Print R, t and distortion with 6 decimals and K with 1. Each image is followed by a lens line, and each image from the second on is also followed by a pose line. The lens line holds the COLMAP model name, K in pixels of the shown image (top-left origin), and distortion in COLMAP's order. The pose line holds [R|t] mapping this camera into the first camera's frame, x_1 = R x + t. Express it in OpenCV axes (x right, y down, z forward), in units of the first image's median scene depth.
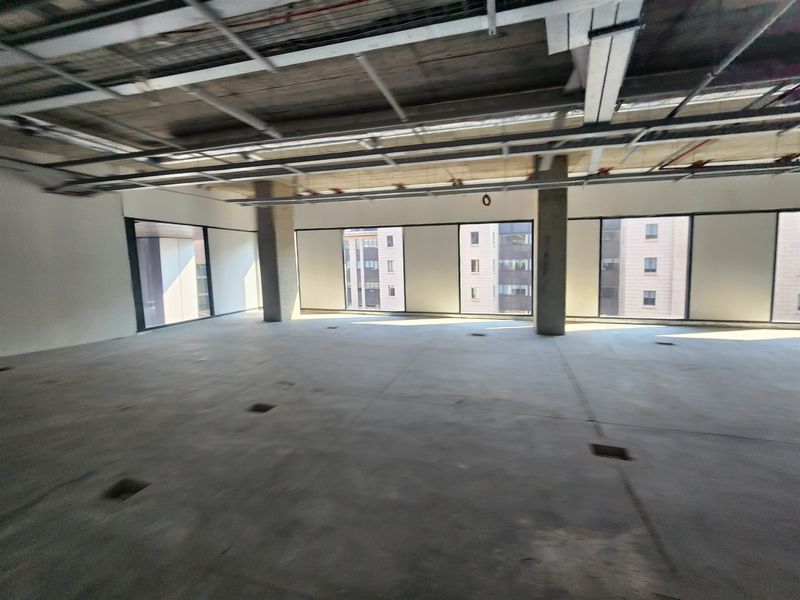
lens RADIAL K [[331.3, 0, 418.9], [0, 331.3, 304.2], [0, 0, 1]] dist [-0.000604, -0.000099]
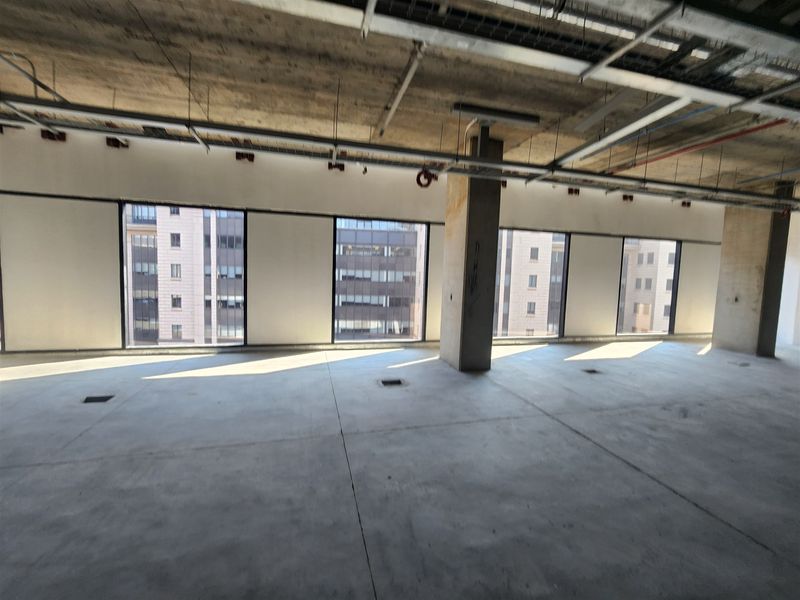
lens RADIAL K [[324.3, 0, 391.3], [0, 324.3, 290.9], [0, 0, 1]] dist [0.000852, 0.000411]
pose [[0.869982, 0.008379, 0.493012, -0.107412], [0.023697, 0.997990, -0.058778, -0.039705], [-0.492513, 0.062819, 0.868035, 0.330814]]
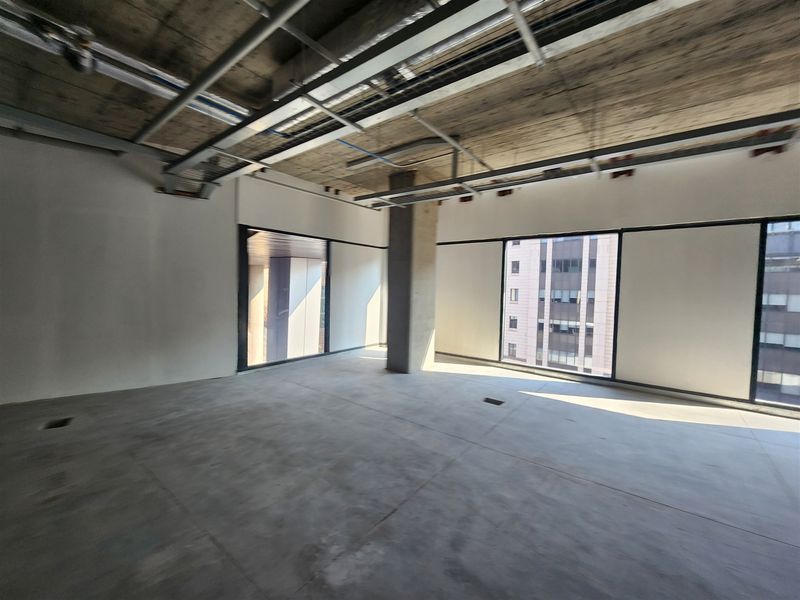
lens RADIAL K [[330.3, 0, 397.6], [0, 330.3, 298.7], [0, 0, 1]] dist [-0.002101, -0.000648]
pose [[0.919933, 0.043423, -0.389664, -0.169798], [-0.080845, 0.993499, -0.080150, -0.041715], [0.383650, 0.105235, 0.917463, 0.331913]]
